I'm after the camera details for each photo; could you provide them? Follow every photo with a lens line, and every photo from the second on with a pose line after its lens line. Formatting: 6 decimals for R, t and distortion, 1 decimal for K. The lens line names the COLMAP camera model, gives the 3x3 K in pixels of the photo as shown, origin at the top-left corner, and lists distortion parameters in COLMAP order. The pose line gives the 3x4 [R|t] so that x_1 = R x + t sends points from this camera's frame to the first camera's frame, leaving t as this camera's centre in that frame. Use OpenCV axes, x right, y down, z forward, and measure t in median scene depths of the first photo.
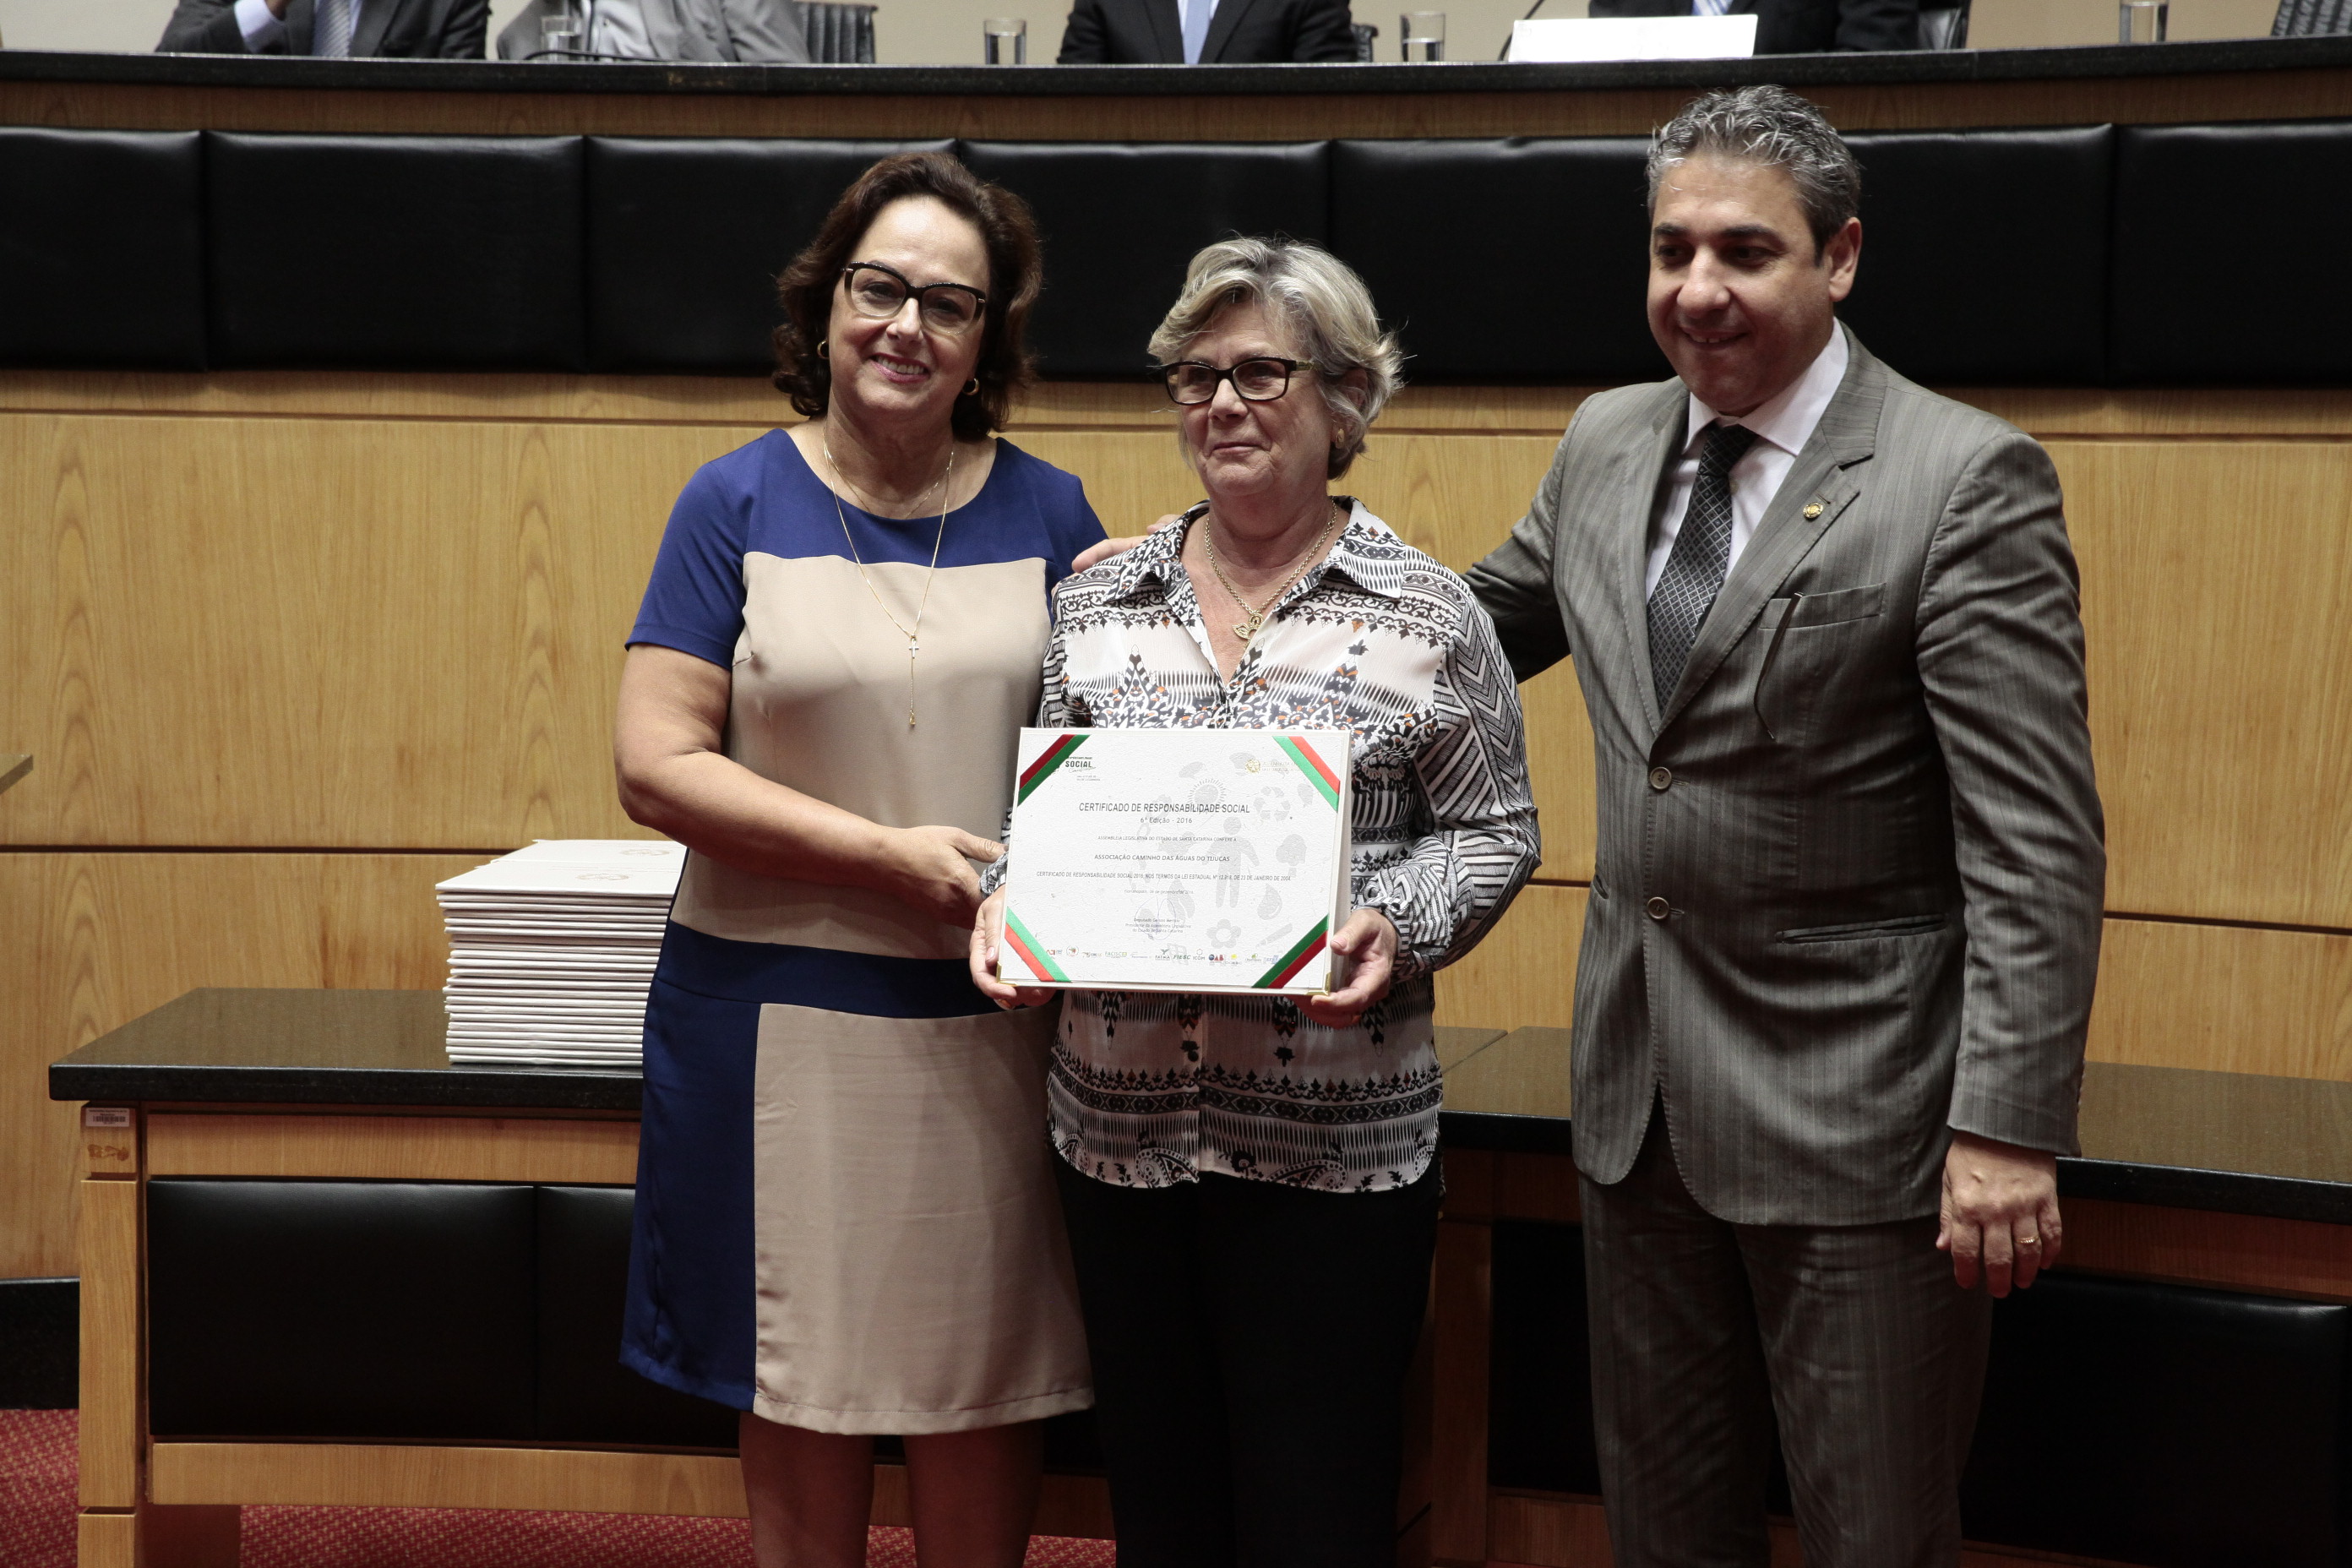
lens RADIAL K [[4499.9, 0, 1165.1], [0, 4499.9, 793.9], [0, 0, 1]] dist [0.216938, 0.201962]
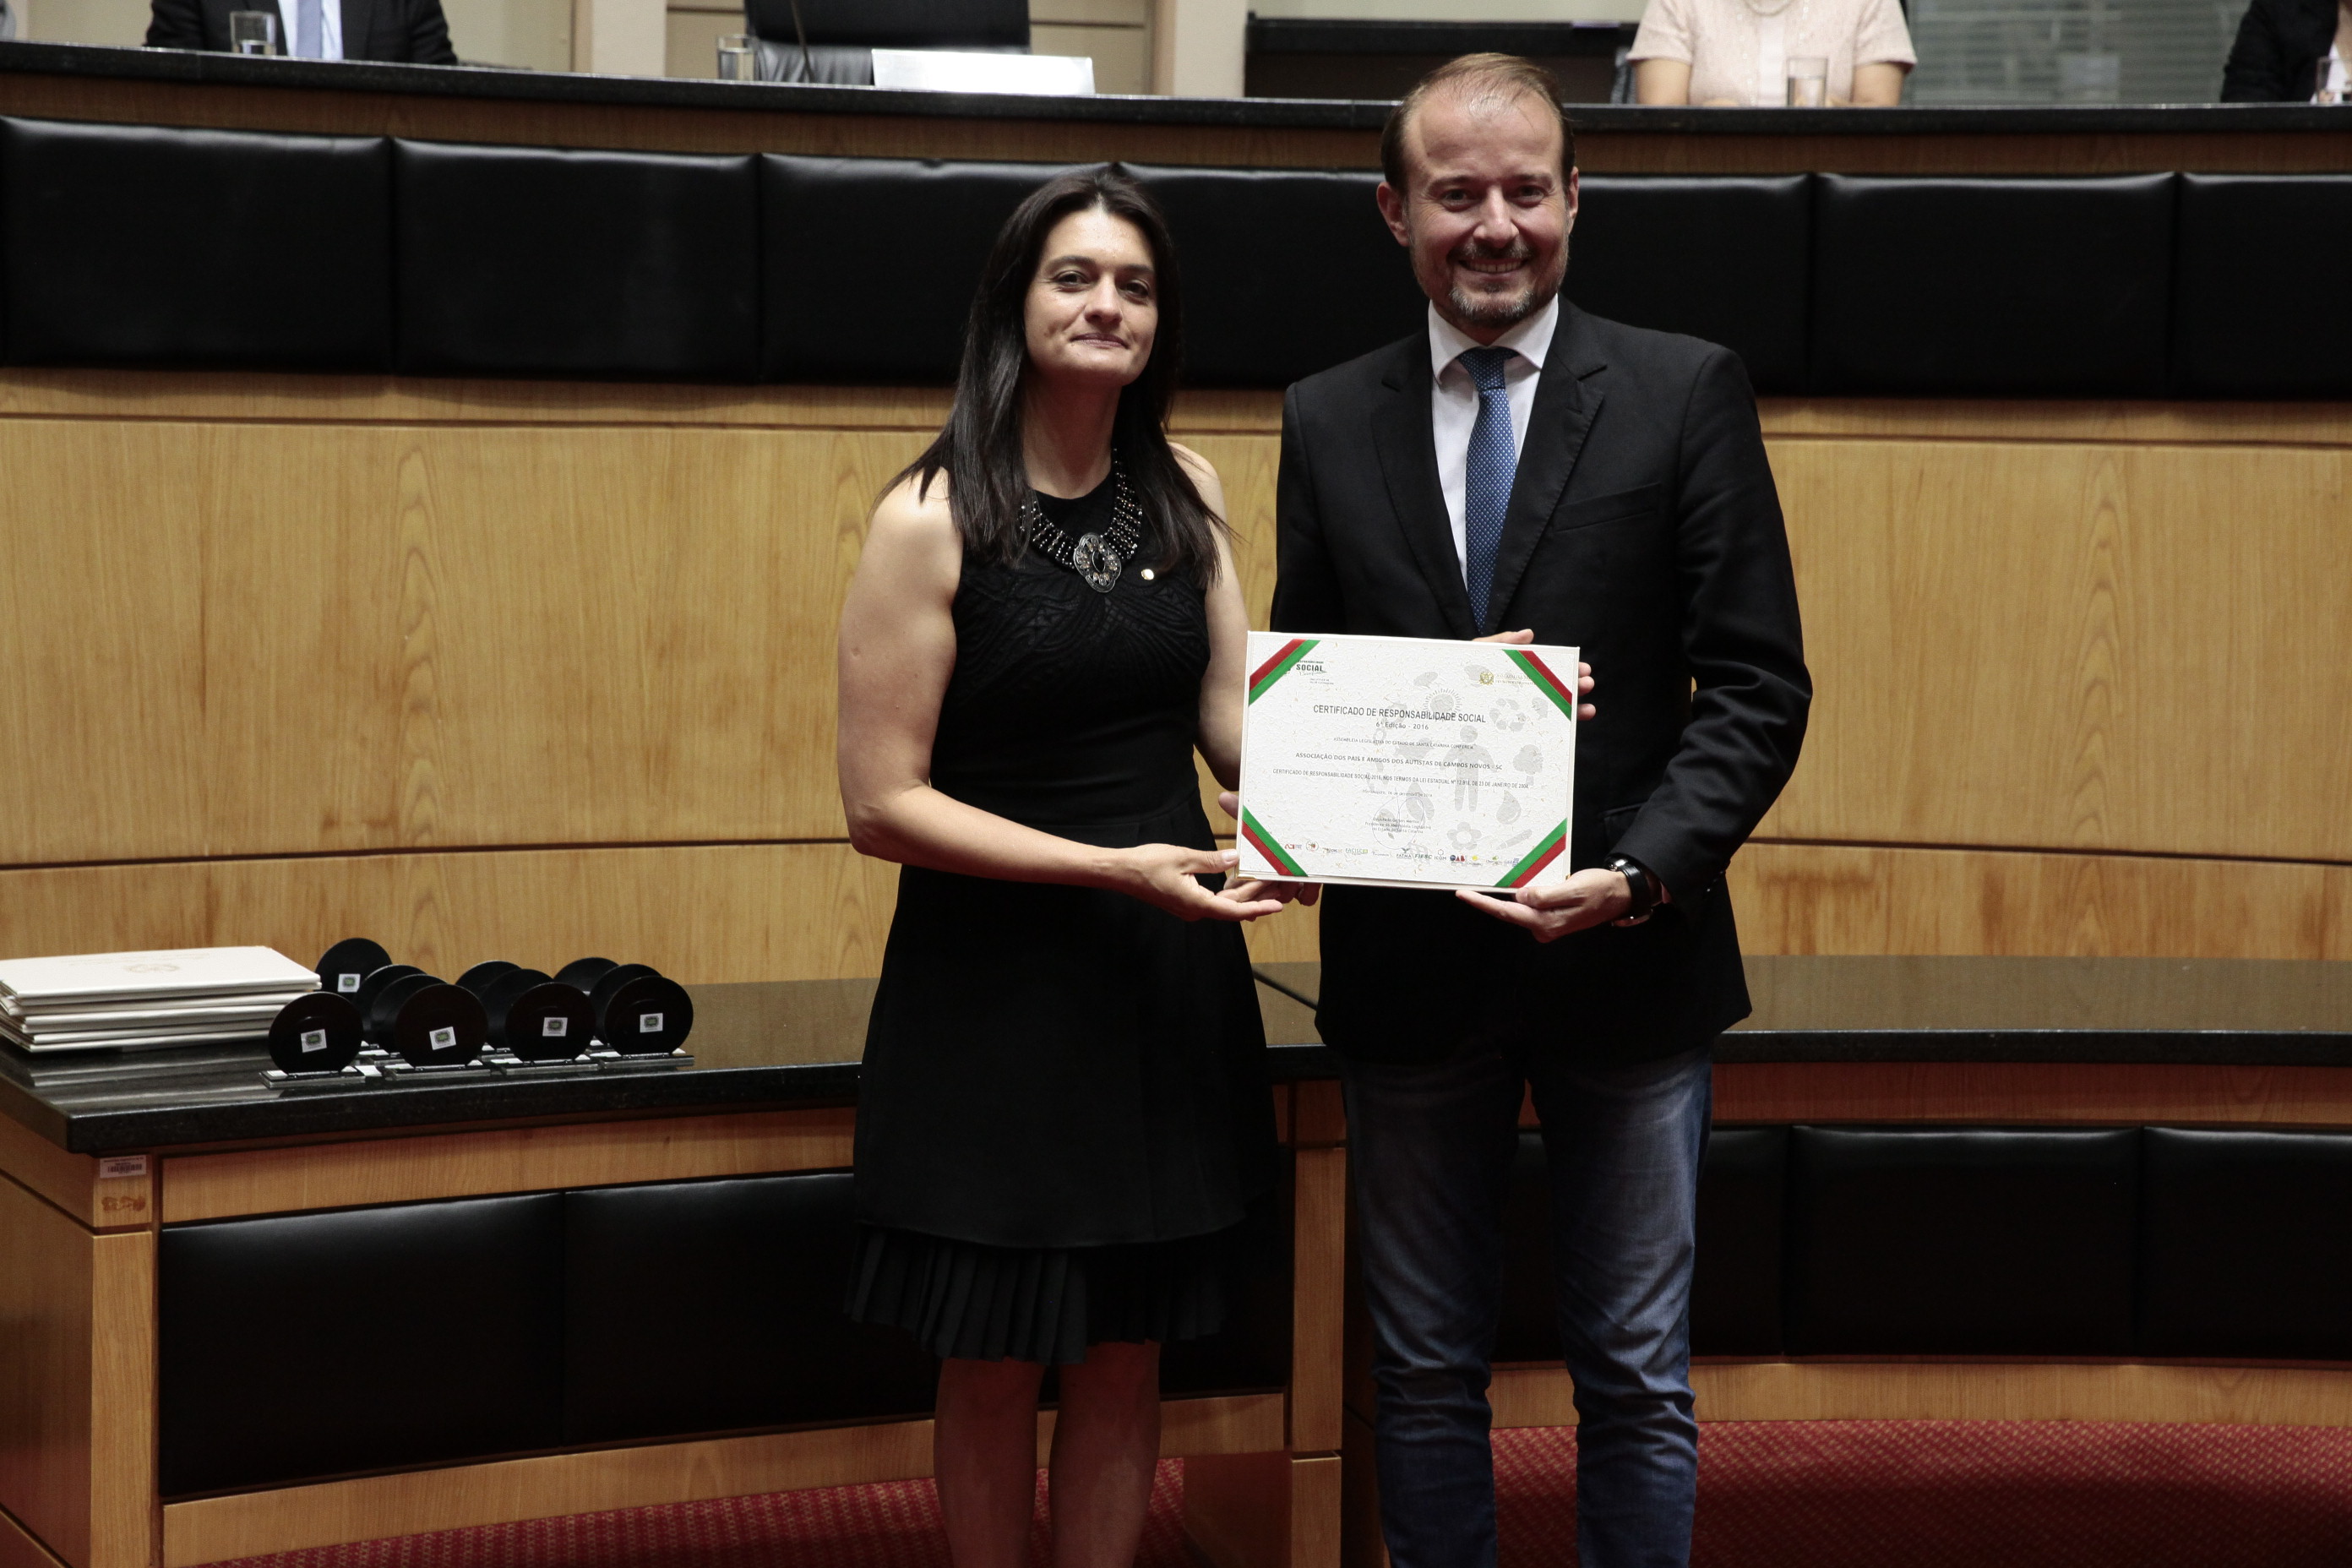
lens RADIAL K [[4108.8, 0, 1168.4], [0, 4108.8, 790.1], [0, 0, 1]] dist [0.191089, 0.068008]
pose [[0.844285, -0.050291, 0.533530, -0.398178], [0.043386, 0.998733, 0.025486, -0.015311], [-0.534136, 0.001630, 0.845397, 0.123251]]
